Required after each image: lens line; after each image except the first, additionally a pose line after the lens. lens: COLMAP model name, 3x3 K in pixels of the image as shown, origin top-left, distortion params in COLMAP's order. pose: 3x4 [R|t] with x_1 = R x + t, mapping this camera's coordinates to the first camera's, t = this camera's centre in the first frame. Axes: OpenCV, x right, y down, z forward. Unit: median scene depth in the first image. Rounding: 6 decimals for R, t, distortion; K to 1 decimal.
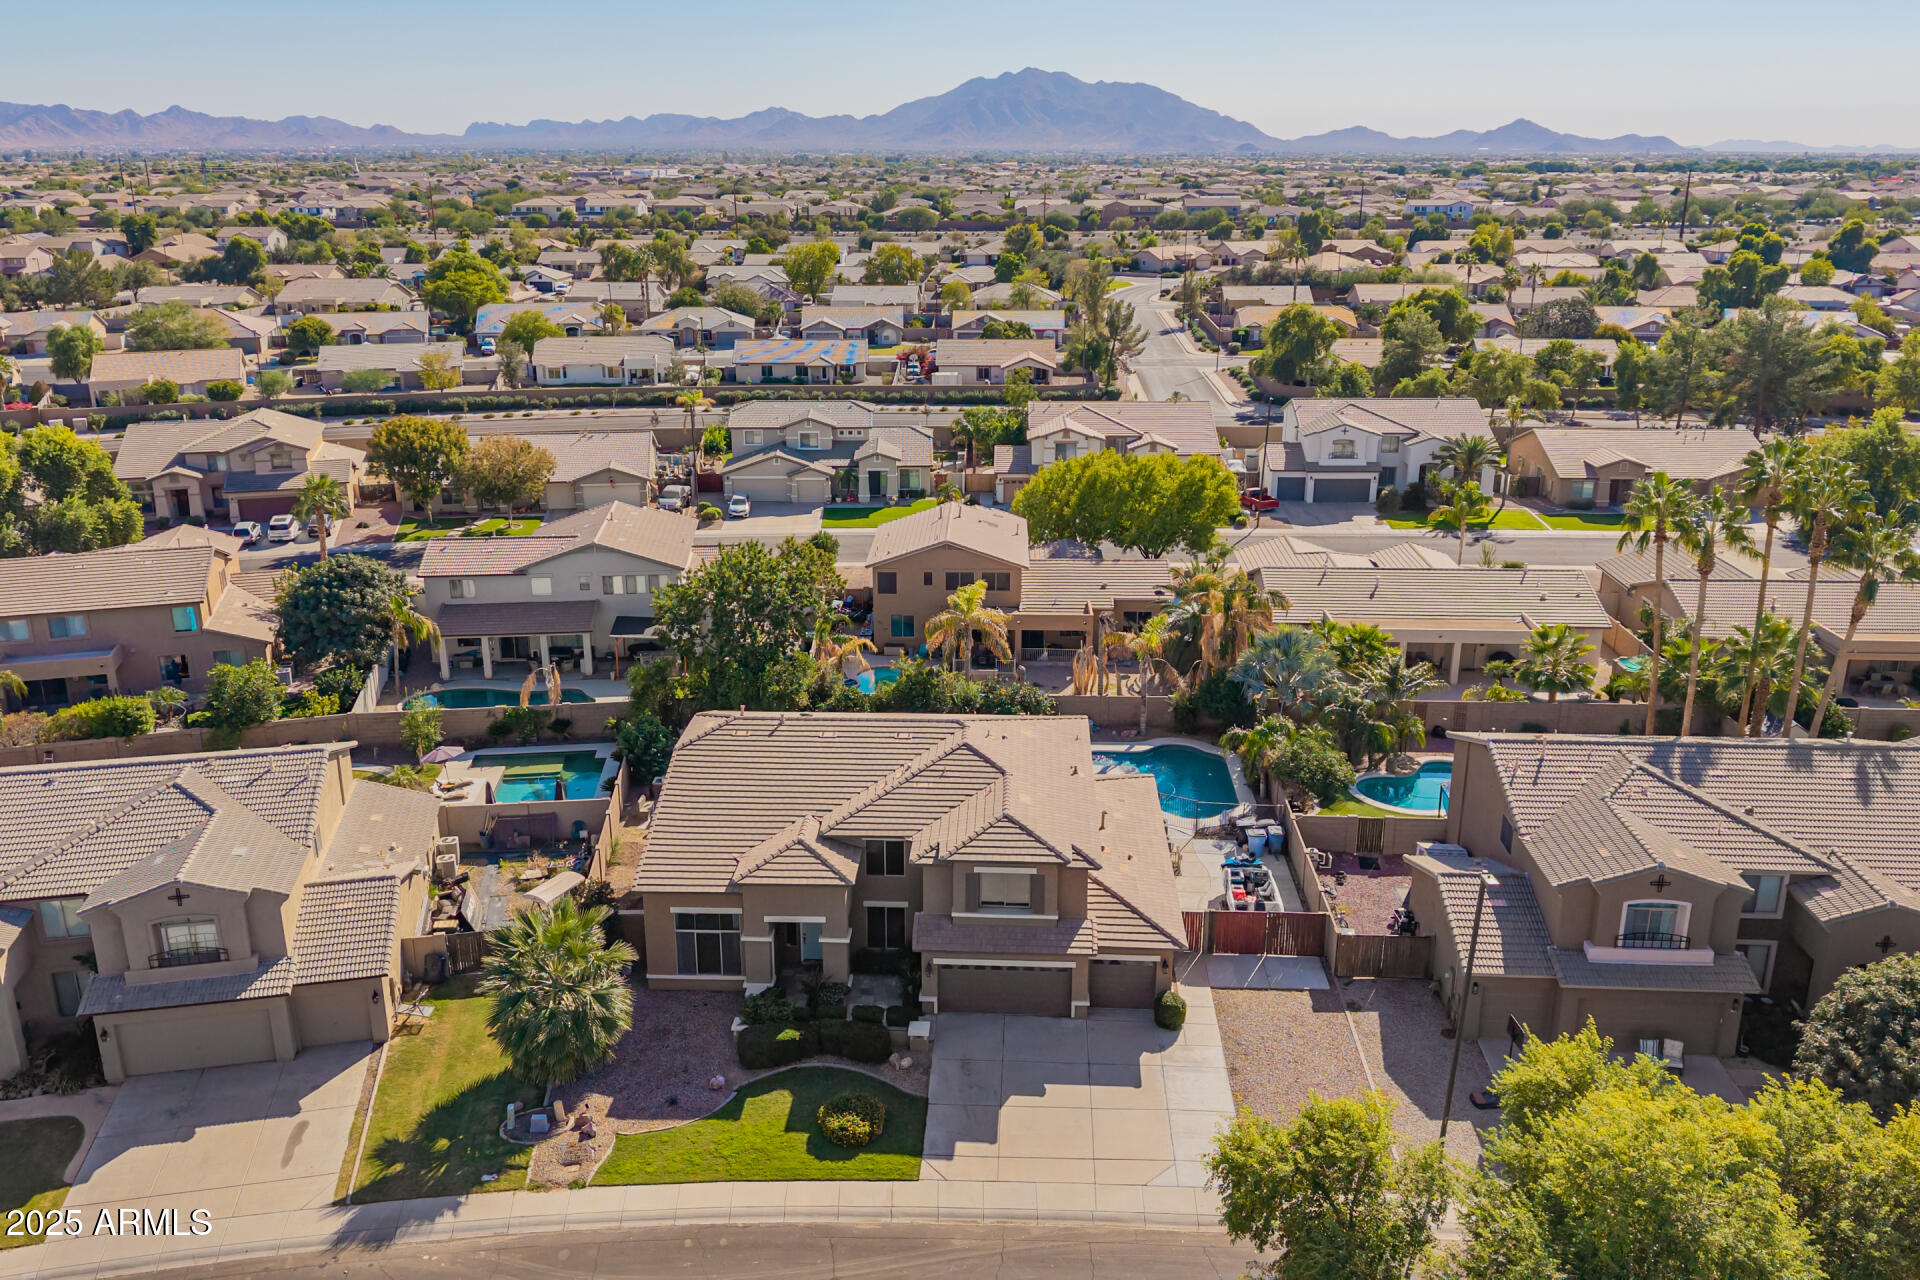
lens RADIAL K [[1524.7, 0, 945.7], [0, 1524.7, 636.3], [0, 0, 1]] dist [0.048641, -0.081259]
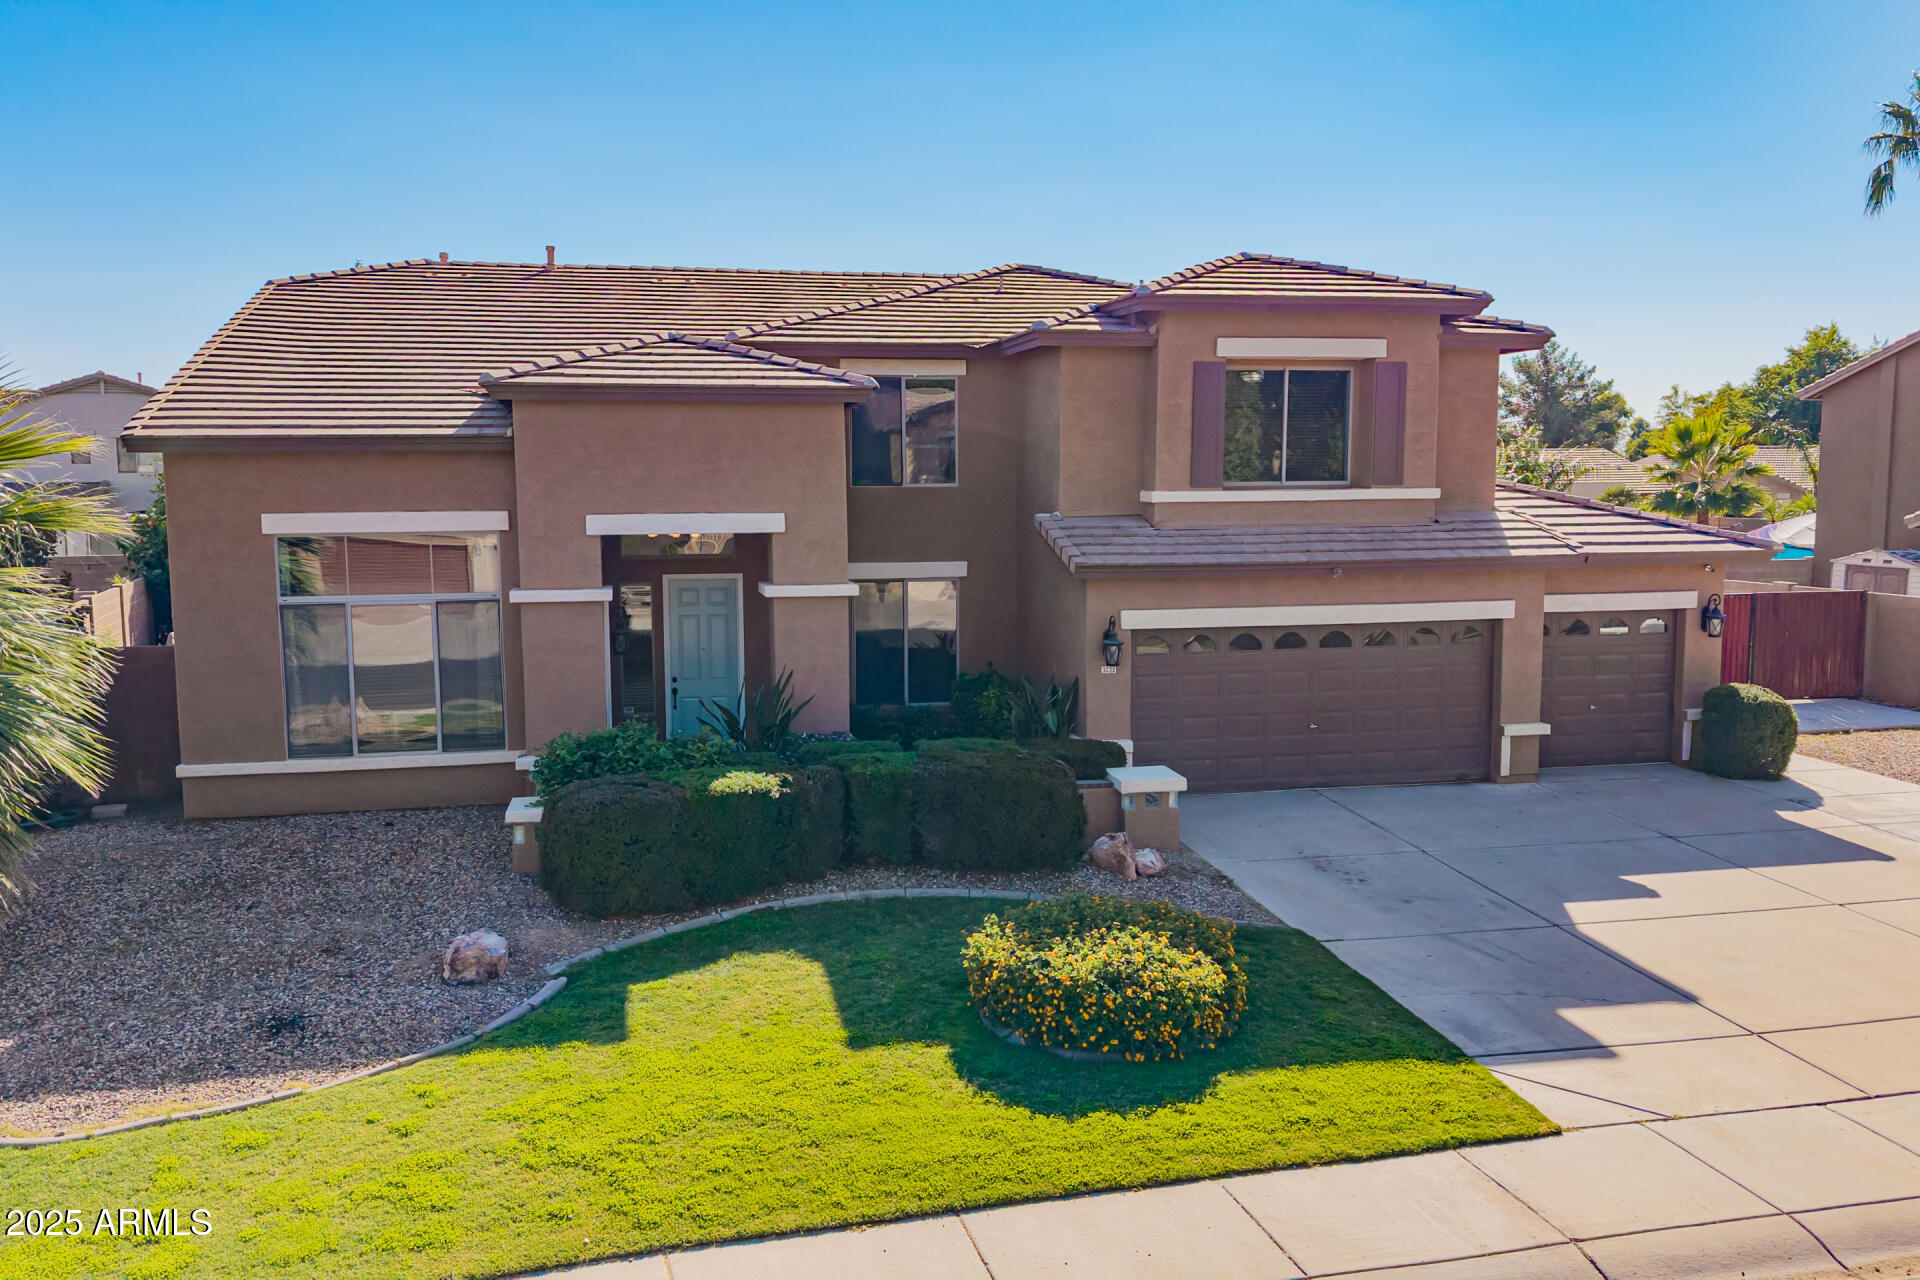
lens RADIAL K [[1524.7, 0, 945.7], [0, 1524.7, 636.3], [0, 0, 1]] dist [0.048641, -0.081259]
pose [[0.966440, -0.028838, 0.255269, -0.136575], [0.082160, 0.976187, -0.200772, 0.294273], [-0.243401, 0.215007, 0.945795, 0.732719]]
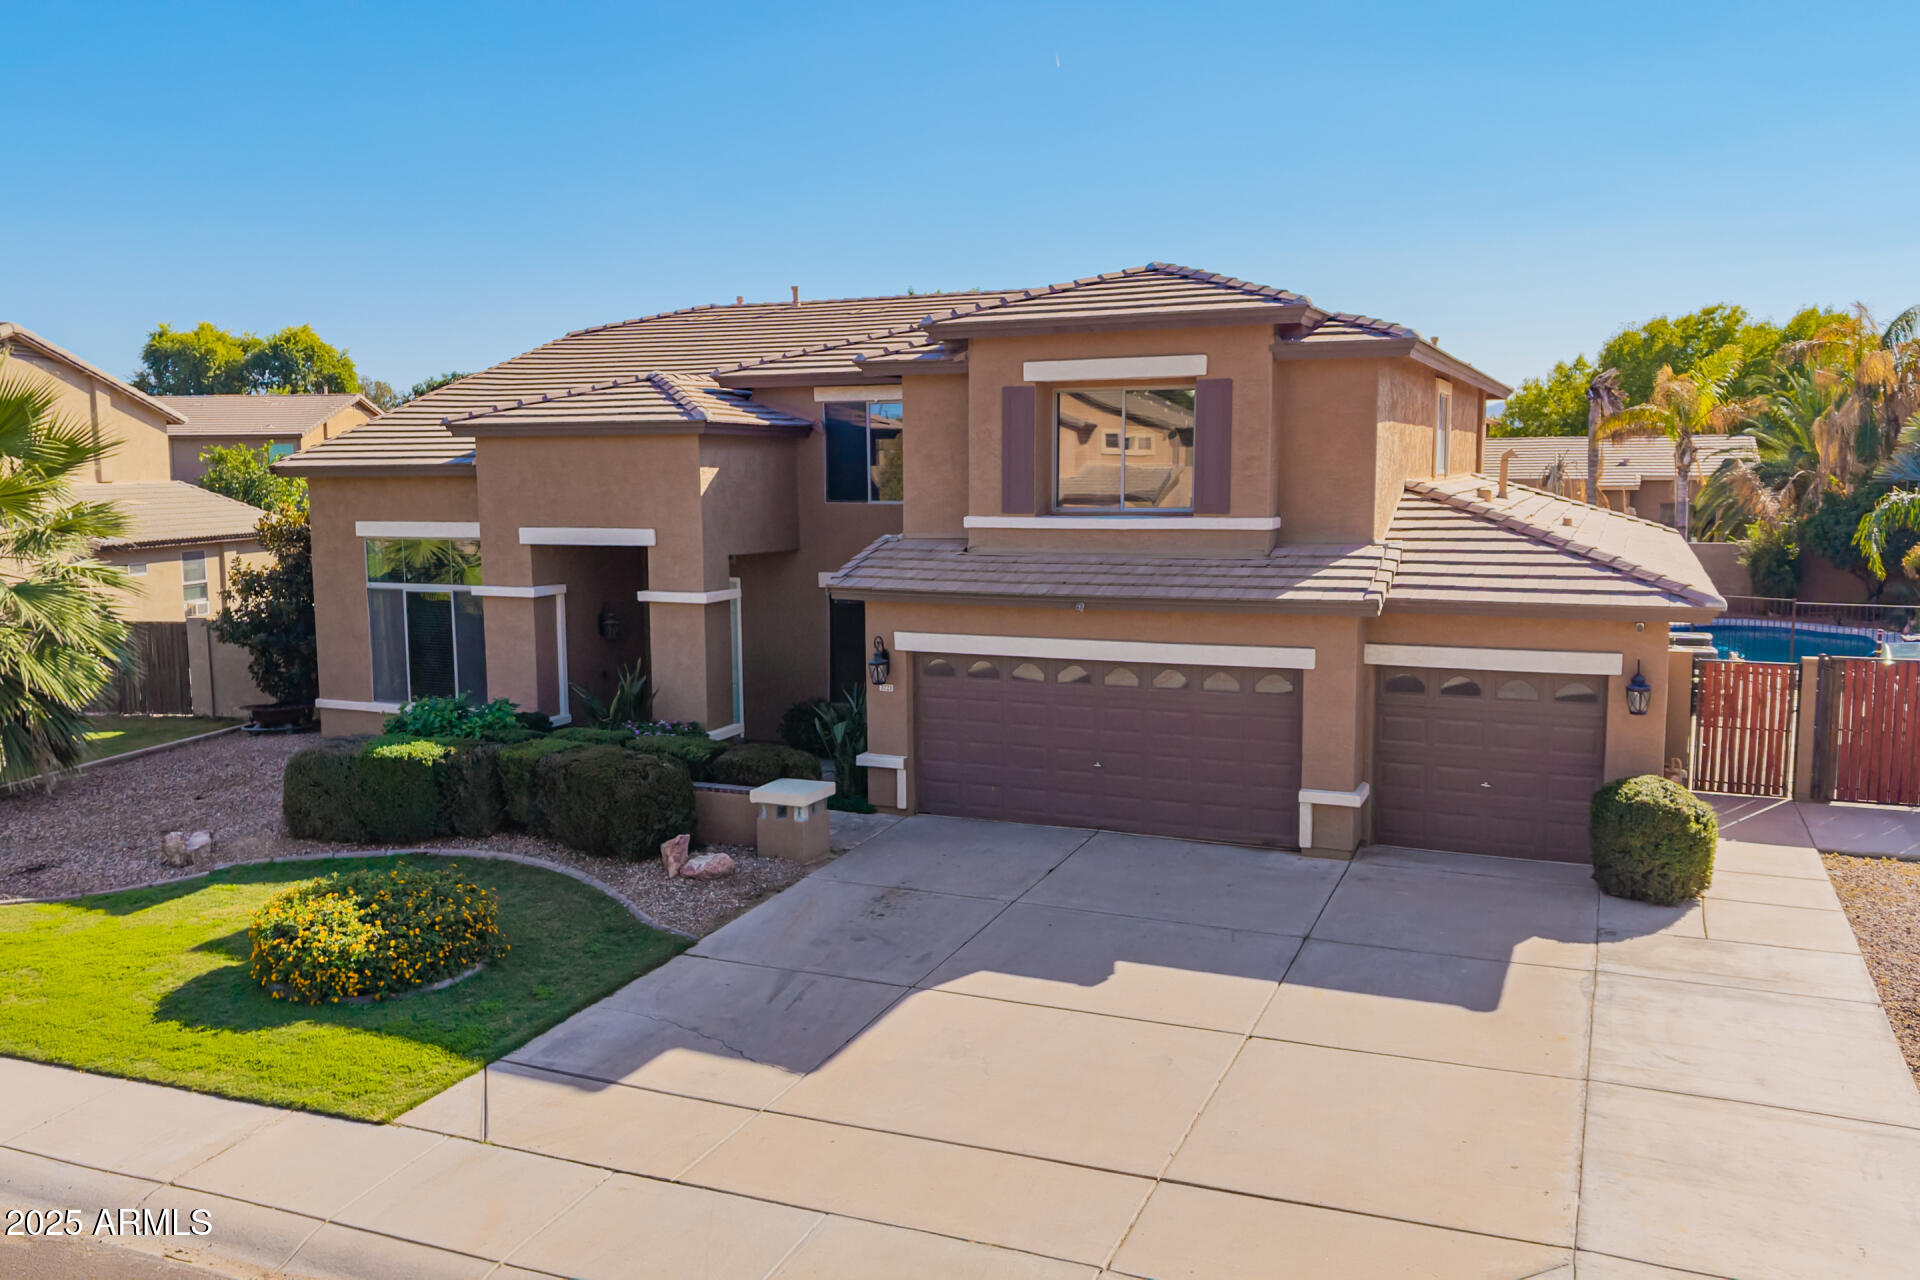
lens RADIAL K [[1524.7, 0, 945.7], [0, 1524.7, 636.3], [0, 0, 1]] dist [0.048641, -0.081259]
pose [[0.936672, 0.036521, -0.348298, 0.128062], [-0.104625, 0.978309, -0.178785, 0.286063], [0.334213, 0.203904, 0.920176, 0.723774]]
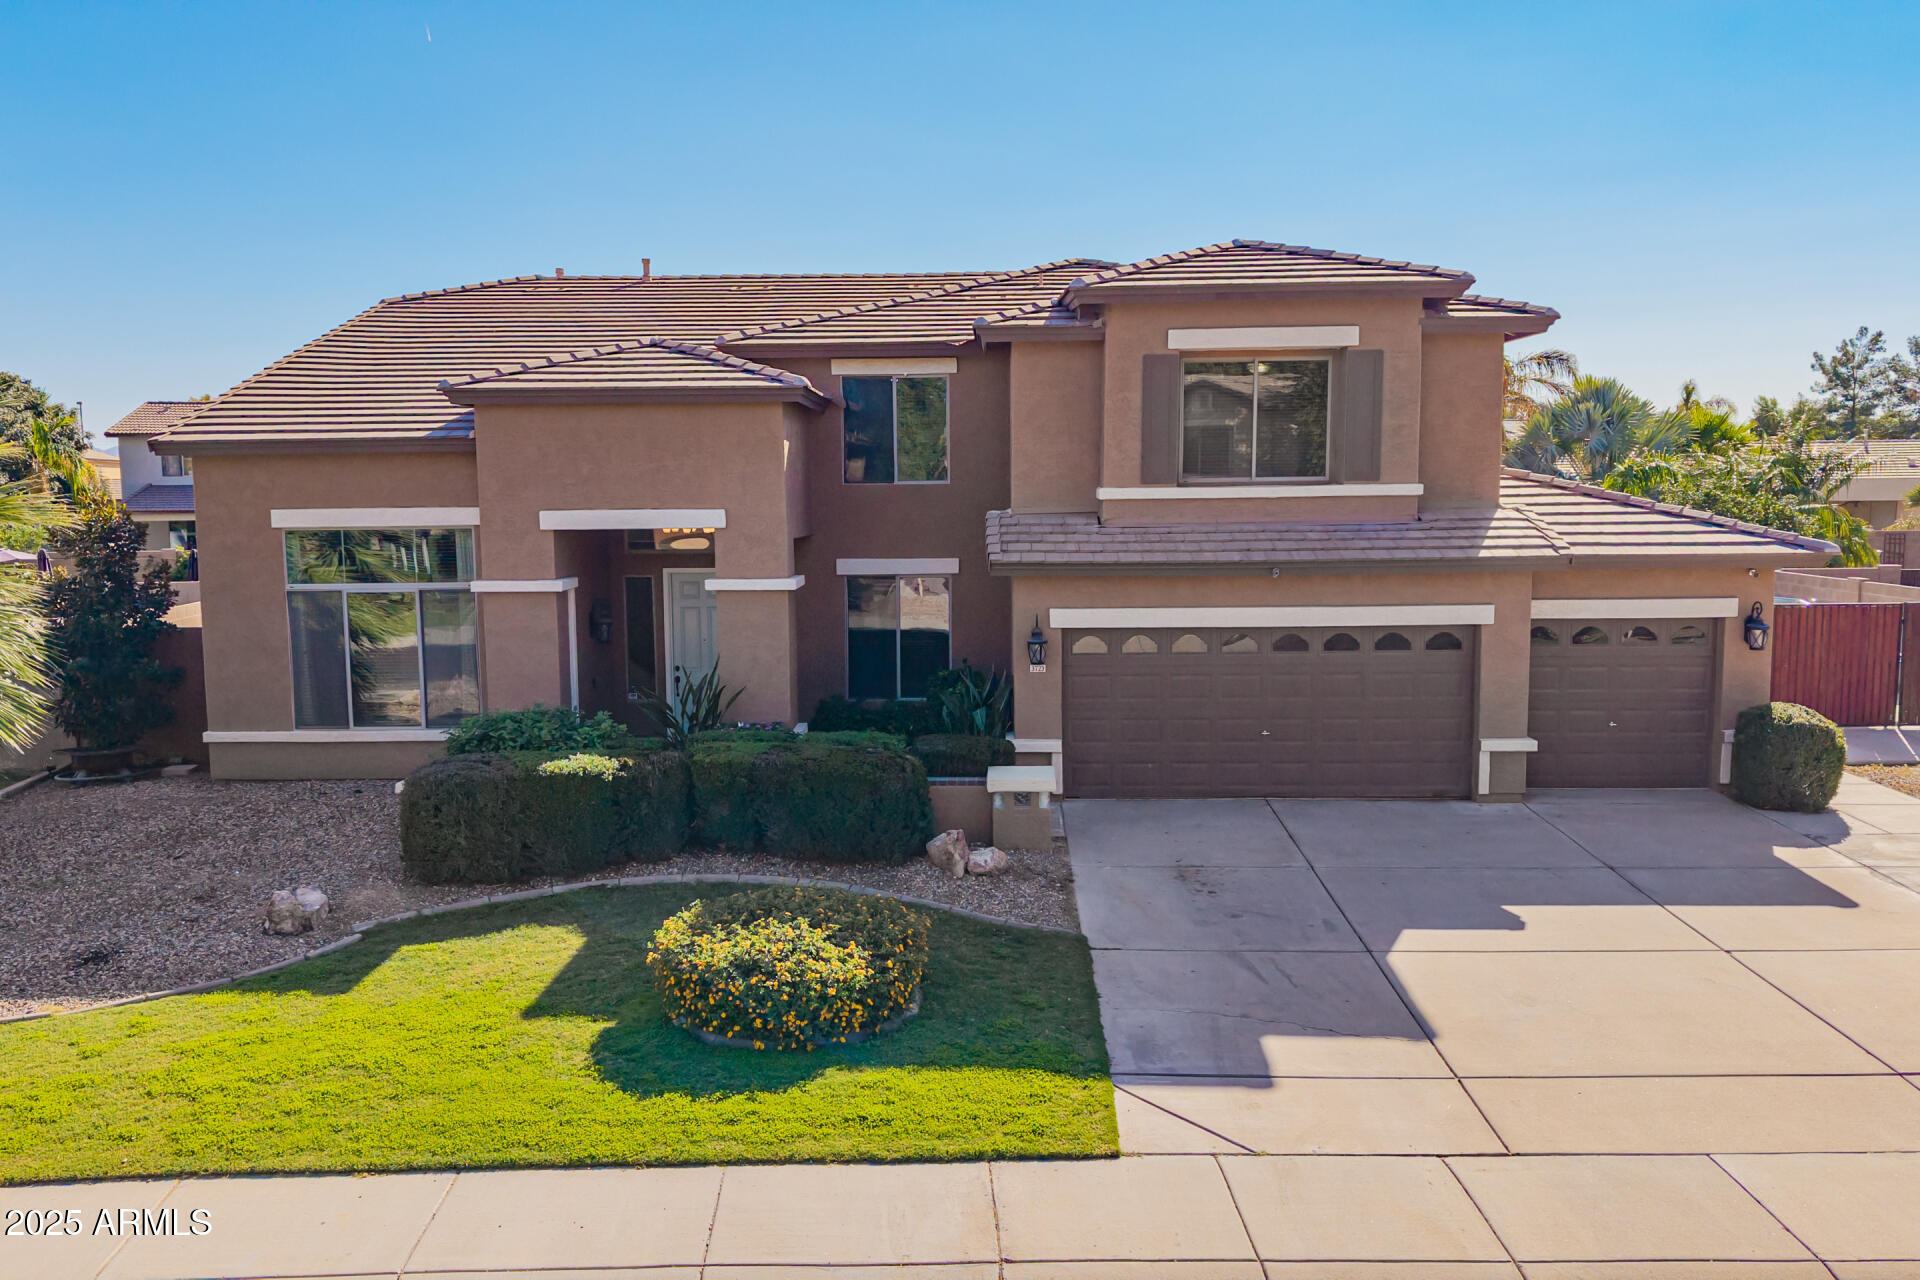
lens RADIAL K [[1524.7, 0, 945.7], [0, 1524.7, 636.3], [0, 0, 1]] dist [0.048641, -0.081259]
pose [[0.999682, -0.008830, 0.023618, -0.040429], [0.013628, 0.977292, -0.211460, 0.300281], [-0.021215, 0.211715, 0.977101, 0.717233]]
